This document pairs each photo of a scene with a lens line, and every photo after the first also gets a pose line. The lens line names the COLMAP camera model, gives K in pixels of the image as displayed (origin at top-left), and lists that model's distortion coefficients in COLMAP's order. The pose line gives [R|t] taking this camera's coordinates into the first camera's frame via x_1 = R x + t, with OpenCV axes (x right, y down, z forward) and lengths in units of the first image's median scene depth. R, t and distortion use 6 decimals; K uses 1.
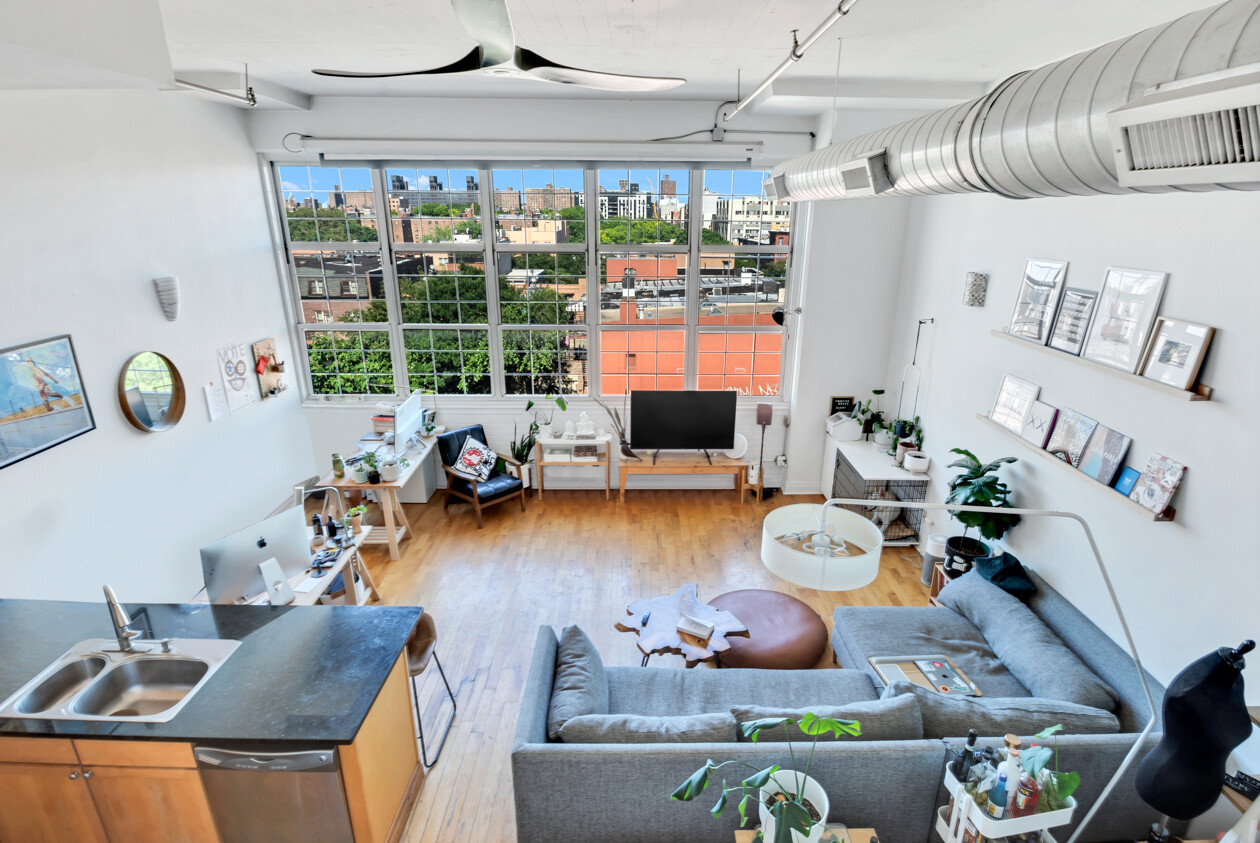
lens RADIAL K [[611.3, 0, 630.0], [0, 611.3, 421.5], [0, 0, 1]] dist [-0.002516, 0.000075]
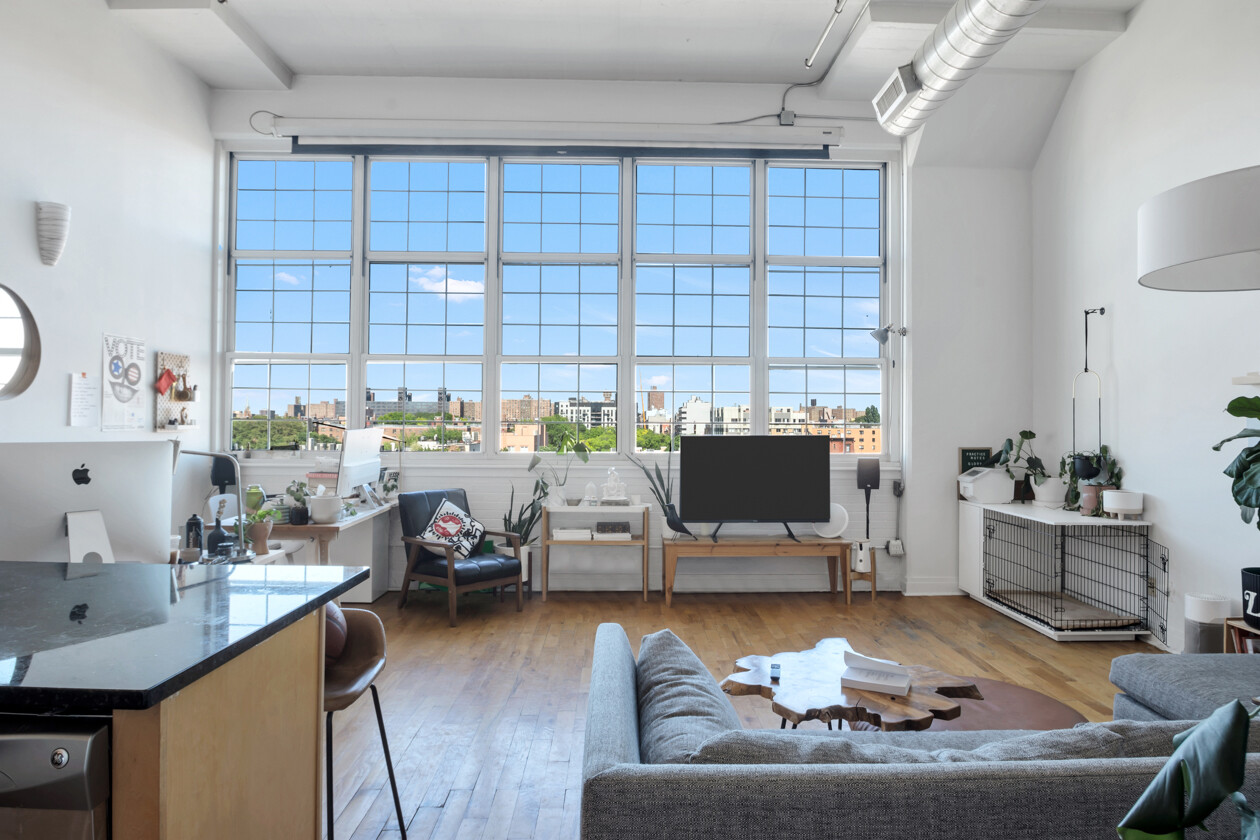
lens RADIAL K [[708.2, 0, 630.0], [0, 708.2, 420.0], [0, 0, 1]] dist [-0.023747, -0.001245]
pose [[0.999775, 0.009905, 0.018759, -0.076375], [-0.003409, 0.947823, -0.318779, 0.203632], [-0.020937, 0.318643, 0.947644, 0.228679]]
